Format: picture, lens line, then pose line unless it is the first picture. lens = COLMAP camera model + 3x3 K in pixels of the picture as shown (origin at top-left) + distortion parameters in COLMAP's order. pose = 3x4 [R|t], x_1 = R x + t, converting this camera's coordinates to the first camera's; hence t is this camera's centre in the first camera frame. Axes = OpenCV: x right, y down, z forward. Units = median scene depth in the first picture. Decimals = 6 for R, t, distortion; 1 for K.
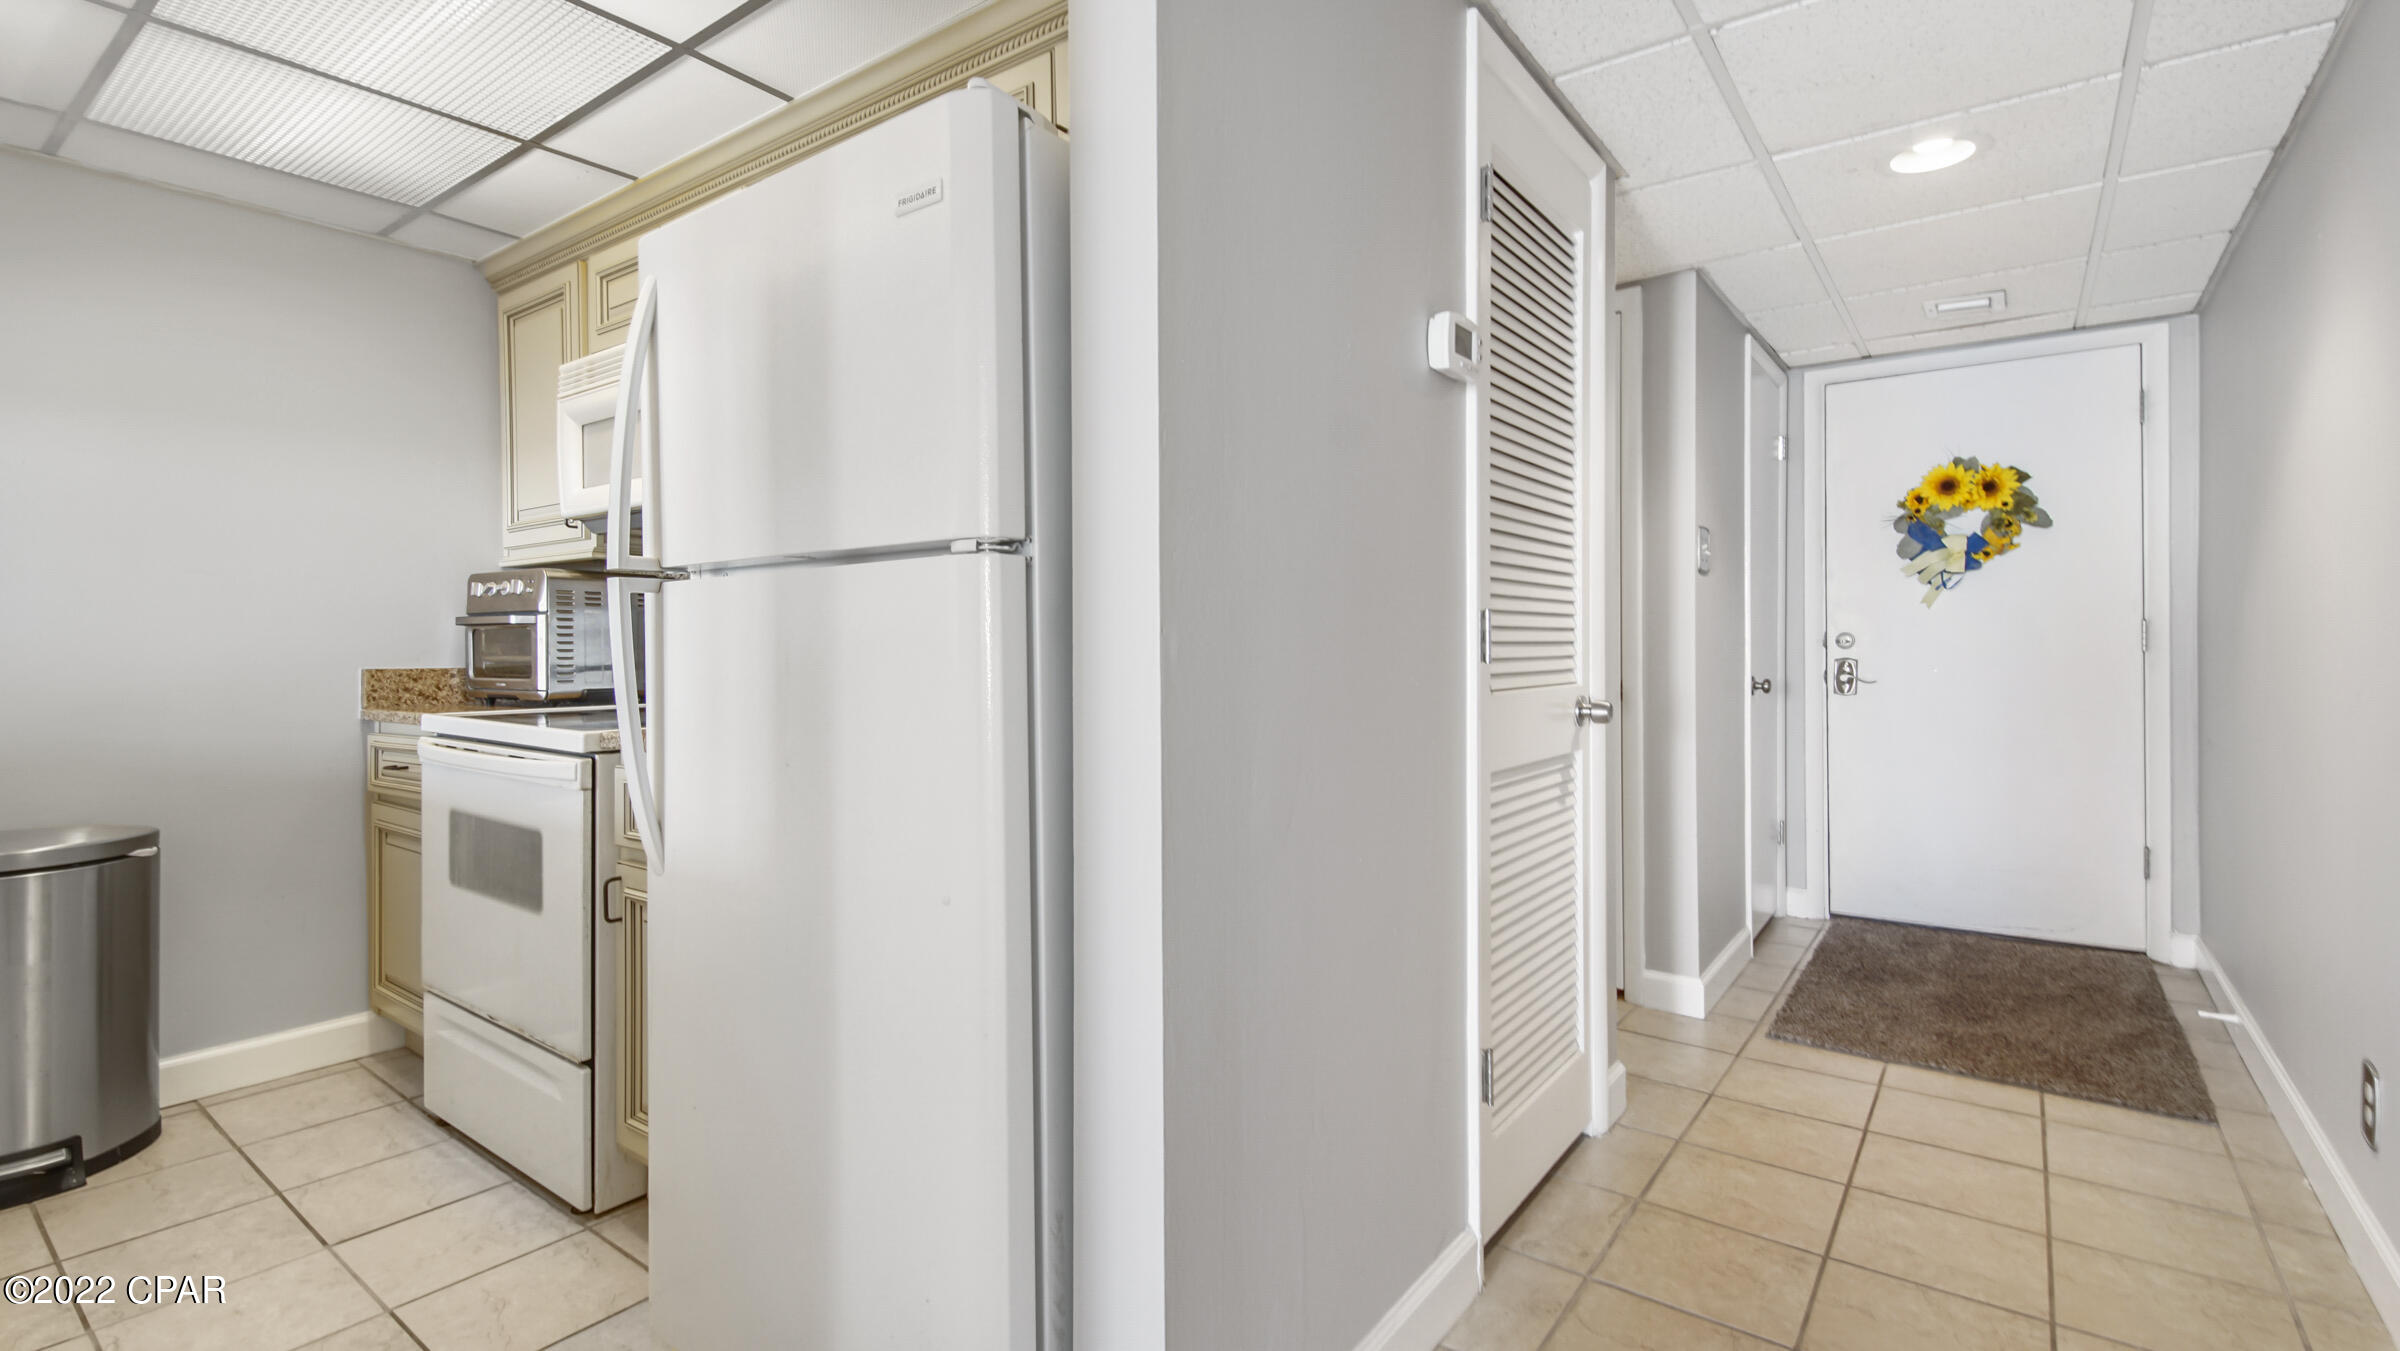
lens RADIAL K [[1070.4, 0, 1234.3], [0, 1070.4, 655.9], [0, 0, 1]] dist [0.017773, -0.011306]
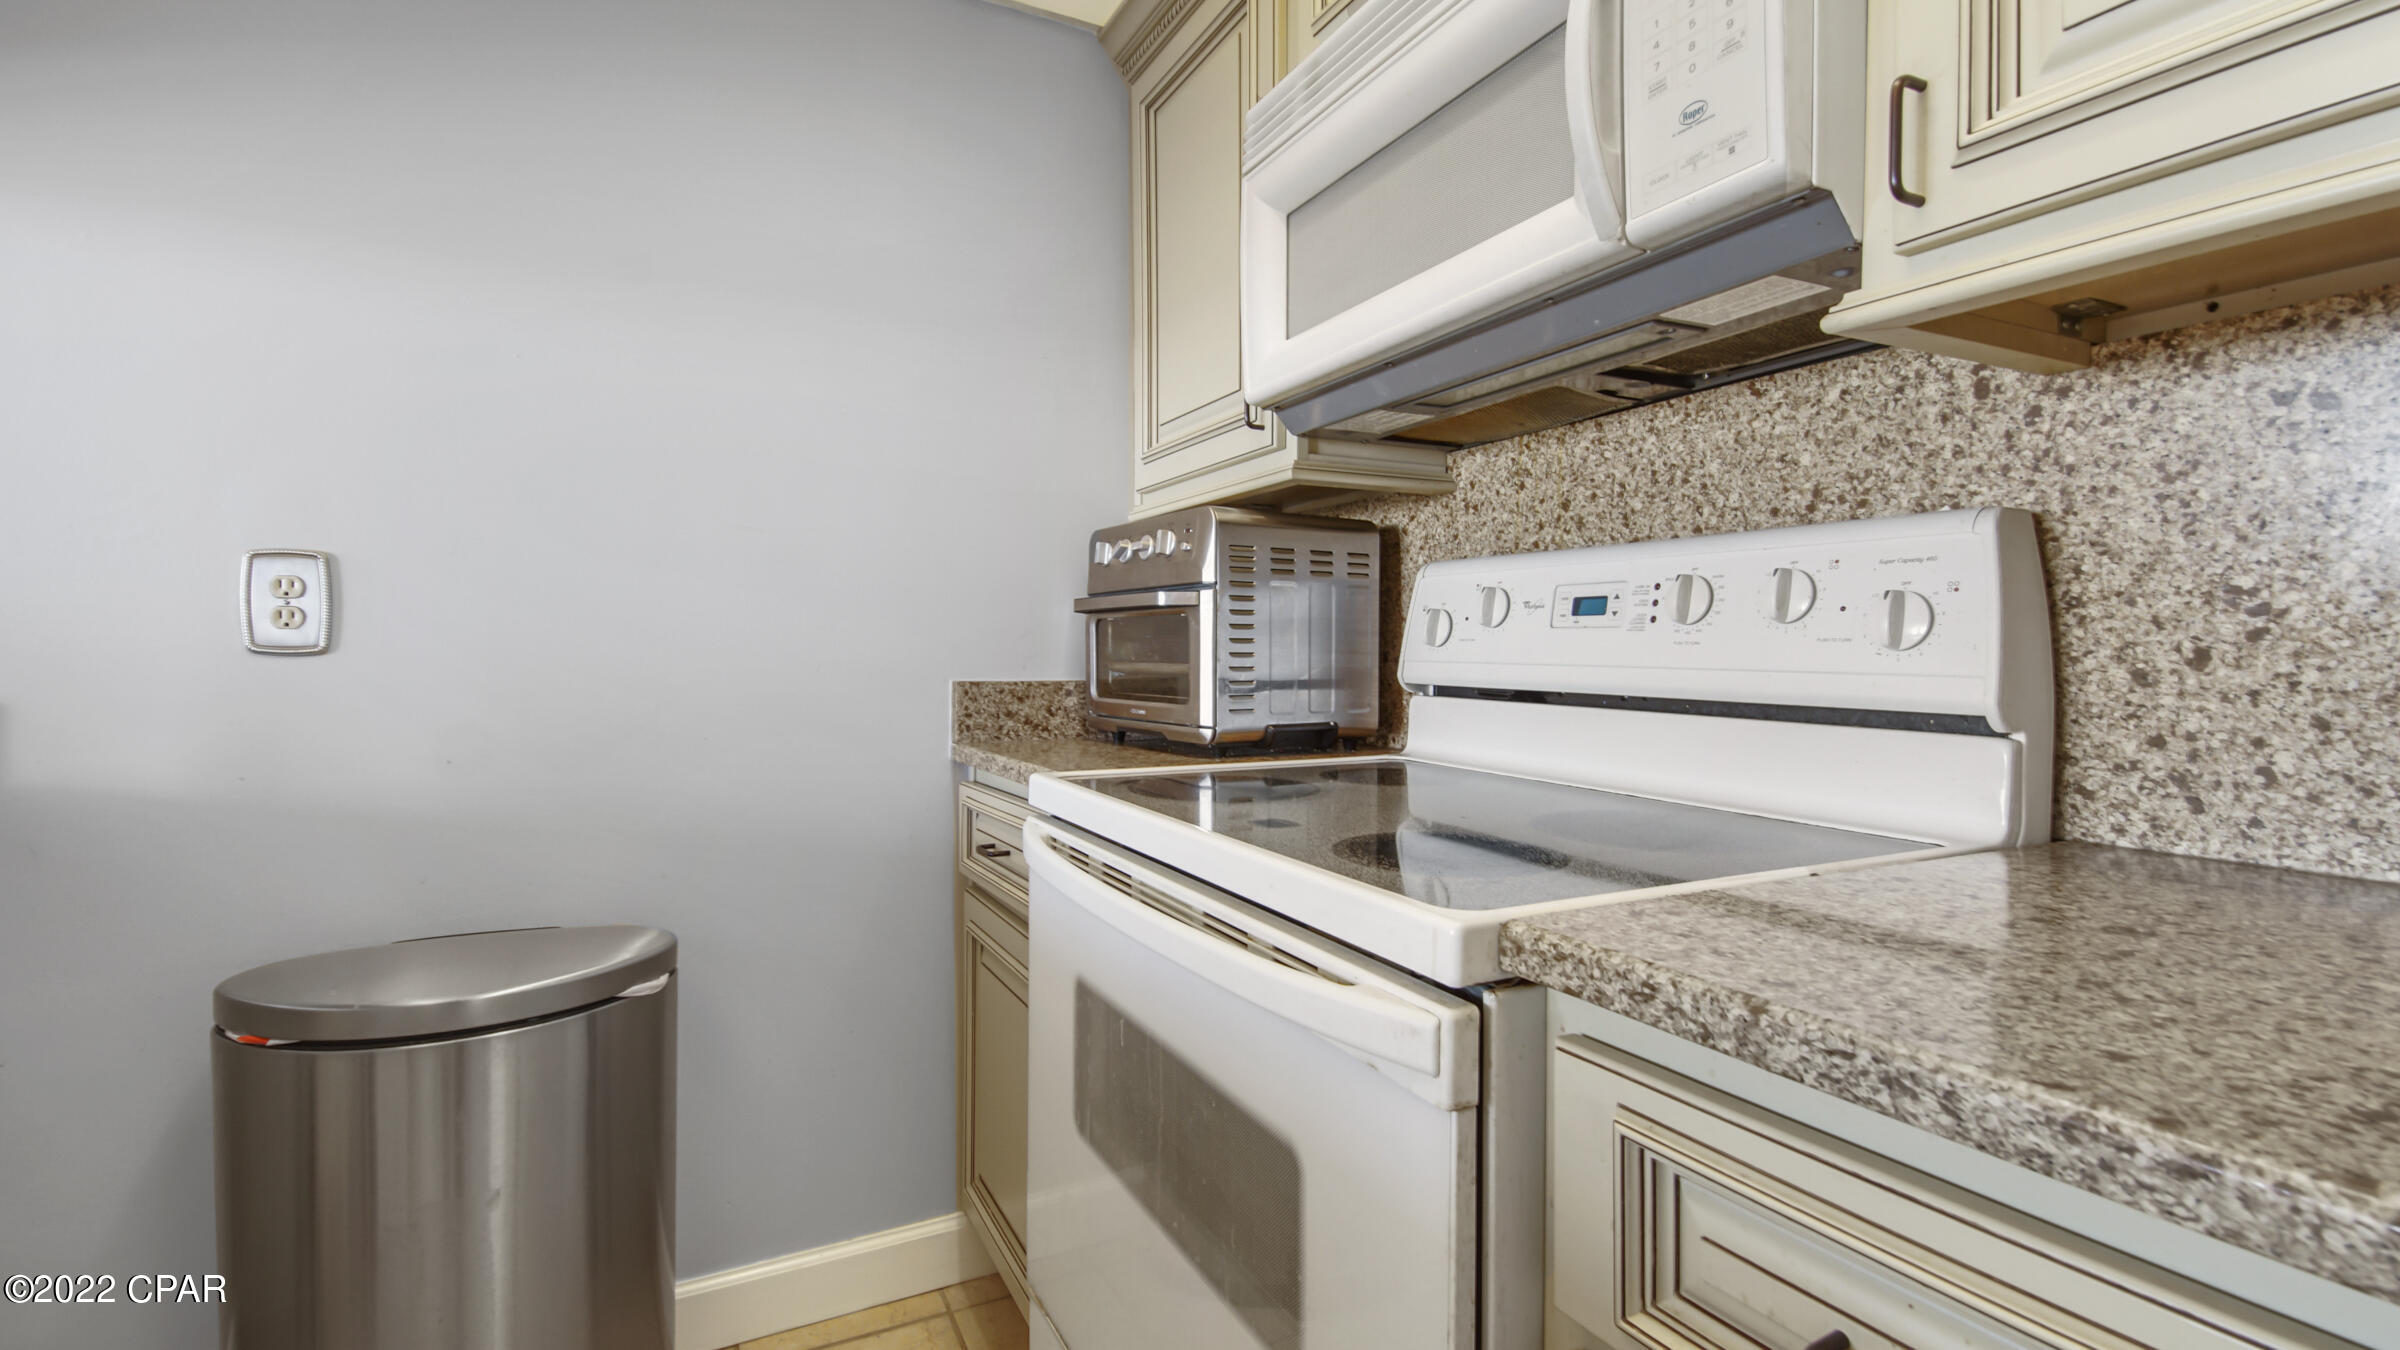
lens RADIAL K [[1070.4, 0, 1183.4], [0, 1070.4, 670.7], [0, 0, 1]] dist [0.017773, -0.011306]
pose [[0.880362, 0.016634, -0.474010, -0.391743], [-0.011086, 0.999833, 0.014497, -0.004507], [0.474172, -0.007507, 0.880400, 0.509084]]
